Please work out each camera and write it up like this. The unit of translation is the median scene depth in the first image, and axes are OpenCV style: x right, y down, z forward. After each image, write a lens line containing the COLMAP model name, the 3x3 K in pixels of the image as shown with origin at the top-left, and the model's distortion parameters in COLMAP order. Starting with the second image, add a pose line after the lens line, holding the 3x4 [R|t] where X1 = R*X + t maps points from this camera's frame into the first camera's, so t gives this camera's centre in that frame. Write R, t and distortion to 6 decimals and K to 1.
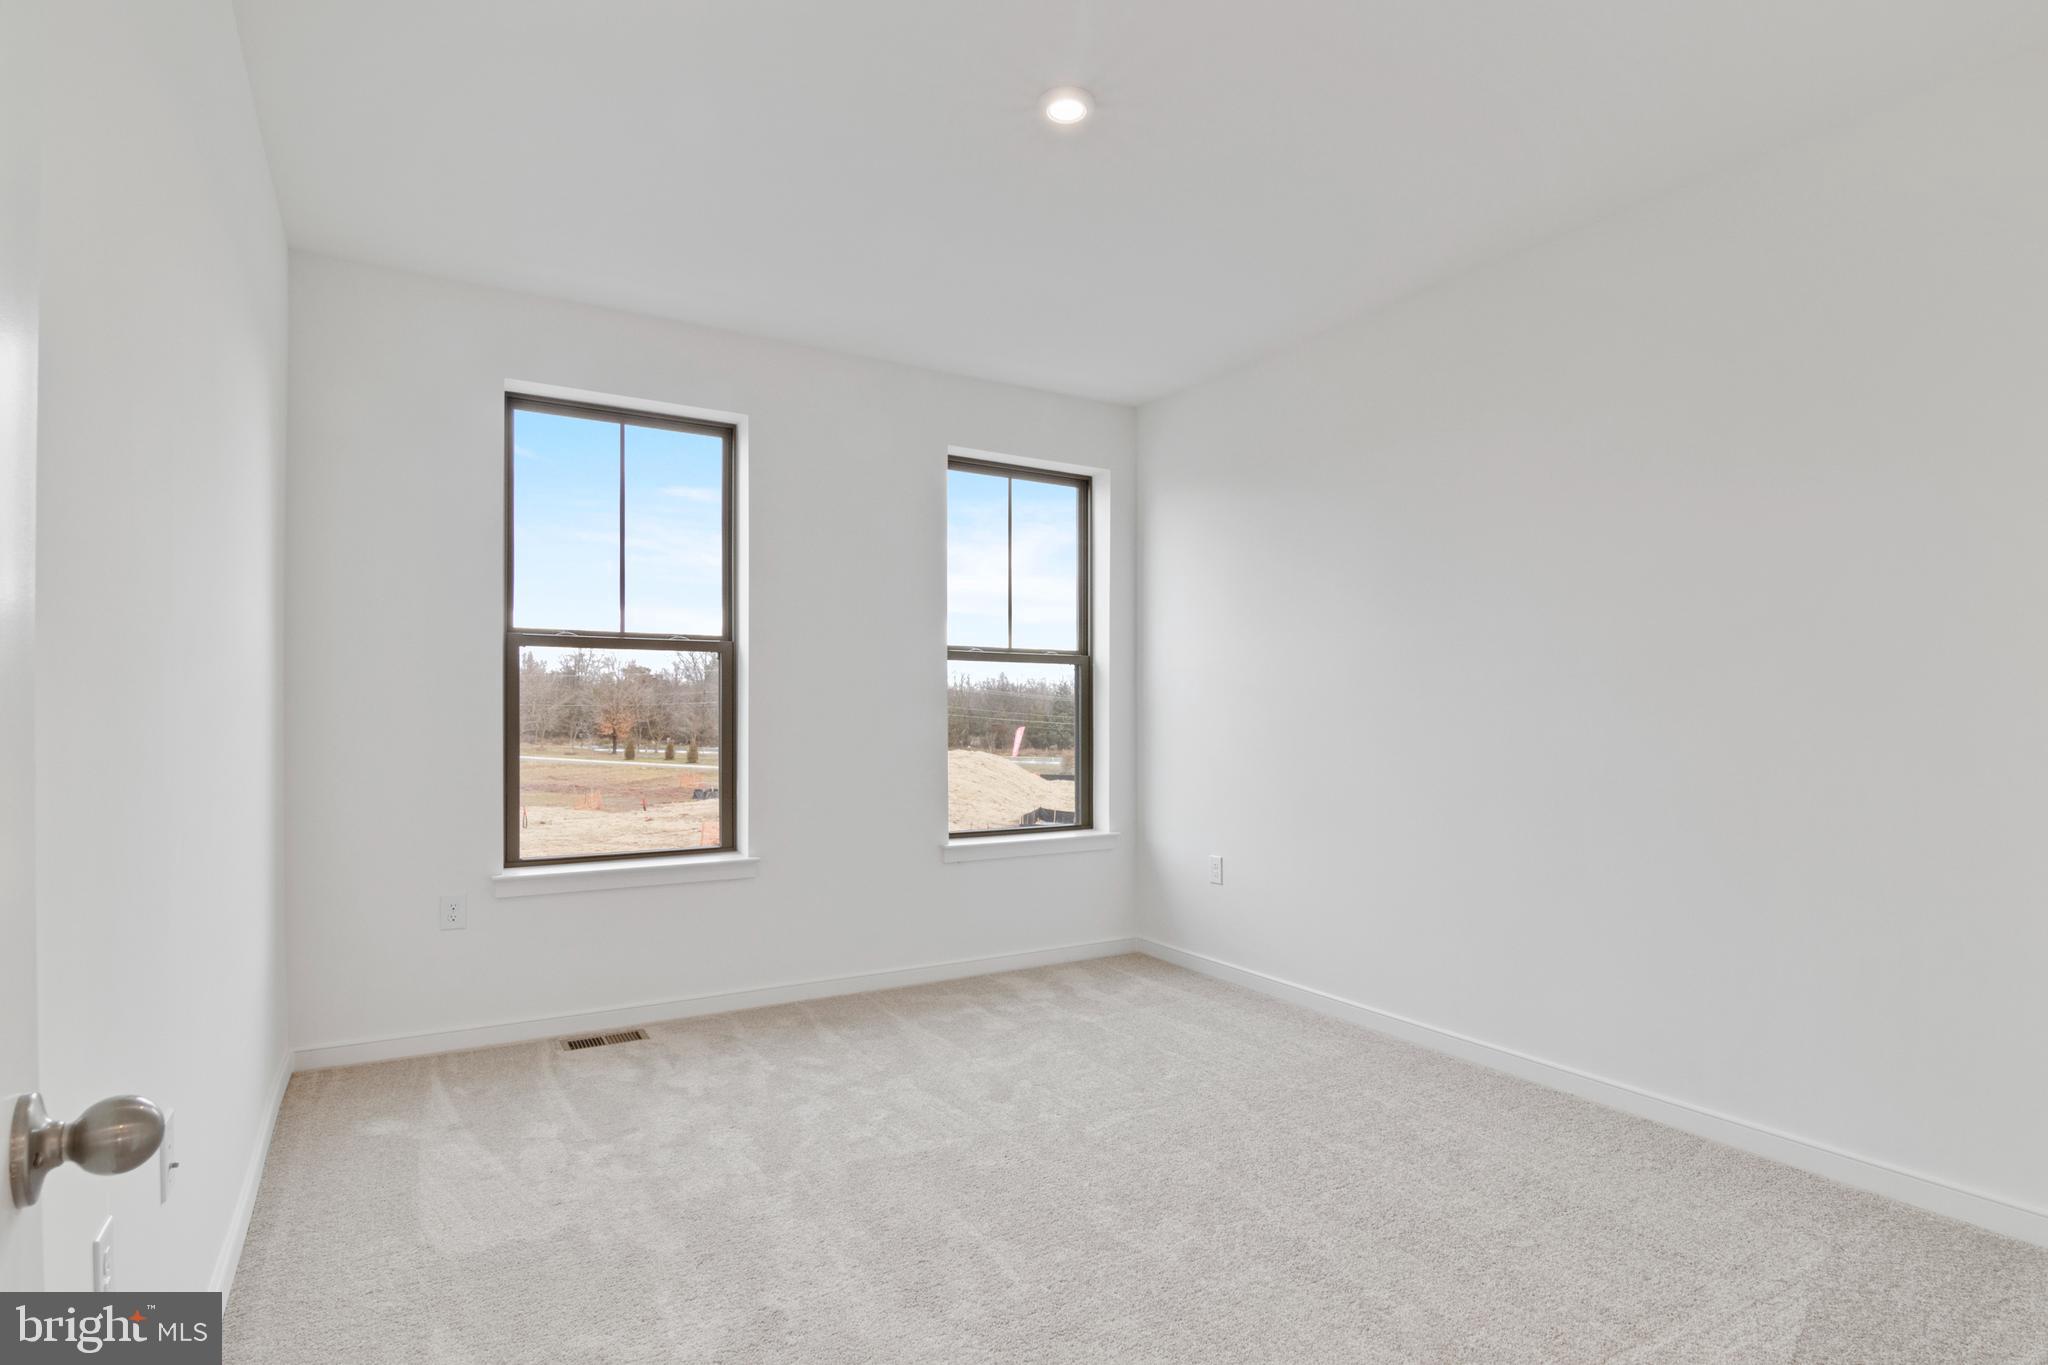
lens RADIAL K [[1042.3, 0, 1028.9], [0, 1042.3, 720.8], [0, 0, 1]] dist [0.001269, -0.012655]
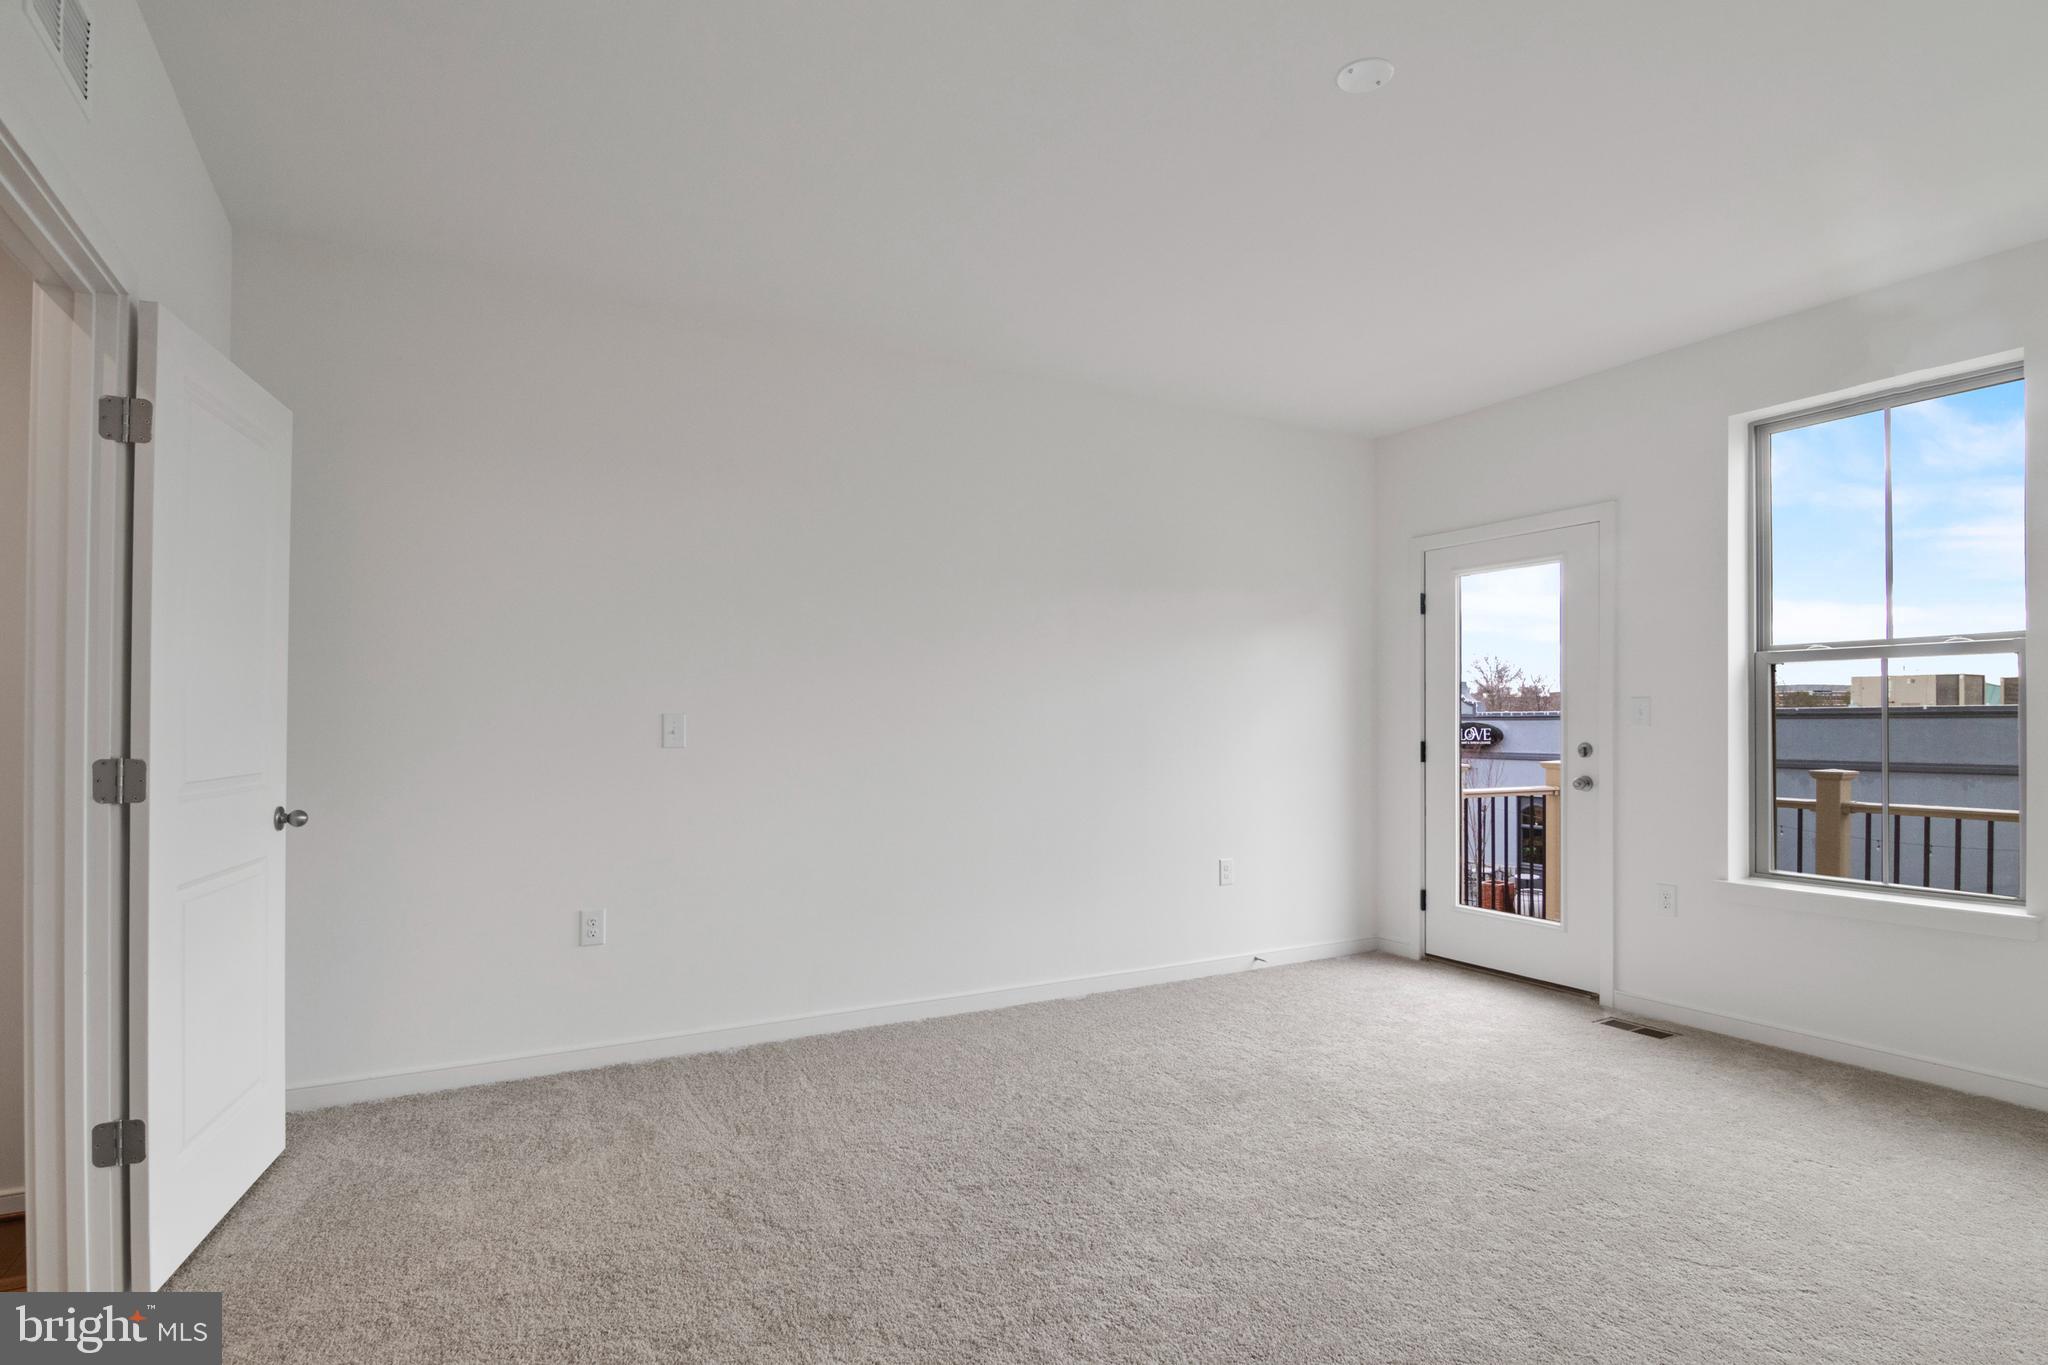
lens RADIAL K [[1042.3, 0, 1028.9], [0, 1042.3, 720.8], [0, 0, 1]] dist [0.001269, -0.012655]
pose [[-0.014799, -0.004720, -0.999879, 0.622187], [-0.009118, 0.999948, -0.004585, -0.004406], [0.999849, 0.009049, -0.014841, 0.330191]]
